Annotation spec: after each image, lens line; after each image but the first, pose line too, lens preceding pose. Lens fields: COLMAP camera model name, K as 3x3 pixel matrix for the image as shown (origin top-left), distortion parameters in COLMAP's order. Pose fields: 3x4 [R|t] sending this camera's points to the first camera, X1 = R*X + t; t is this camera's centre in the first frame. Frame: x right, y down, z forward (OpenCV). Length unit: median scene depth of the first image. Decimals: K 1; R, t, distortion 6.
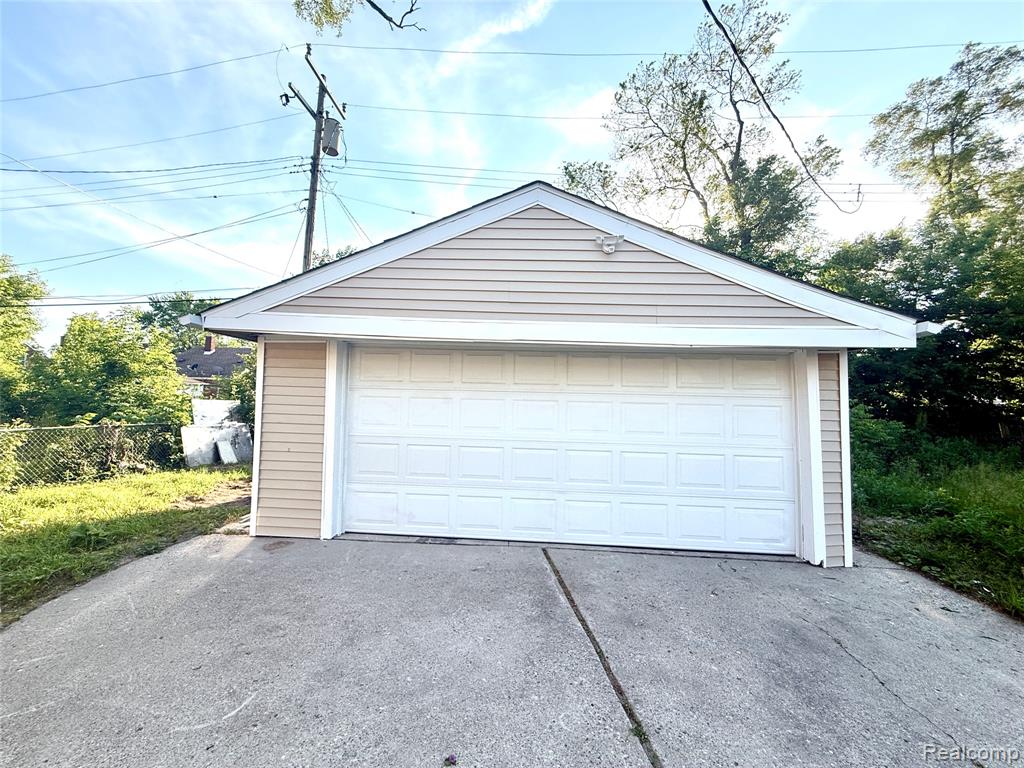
lens RADIAL K [[408.9, 0, 512.7], [0, 408.9, 383.4], [0, 0, 1]] dist [-0.001119, 0.000807]
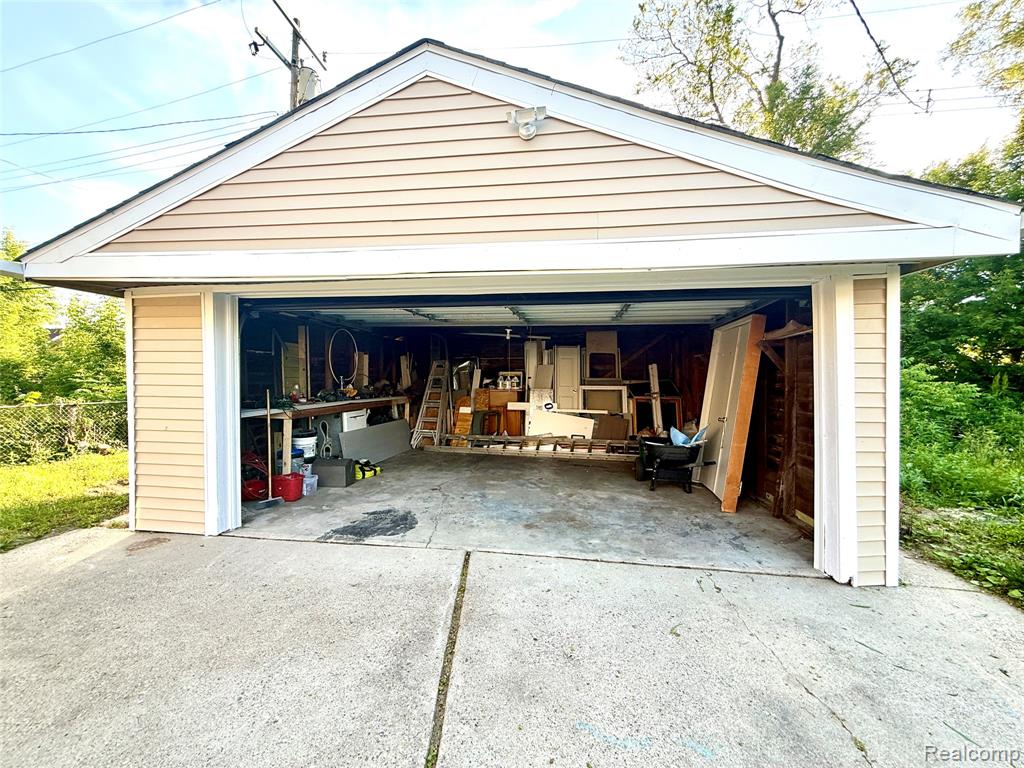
lens RADIAL K [[408.9, 0, 510.2], [0, 408.9, 383.7], [0, 0, 1]] dist [-0.001119, 0.000807]
pose [[0.996131, -0.020715, -0.085409, 0.142718], [0.026010, 0.997777, 0.061356, 0.026372], [0.083948, -0.063340, 0.994455, 0.163041]]
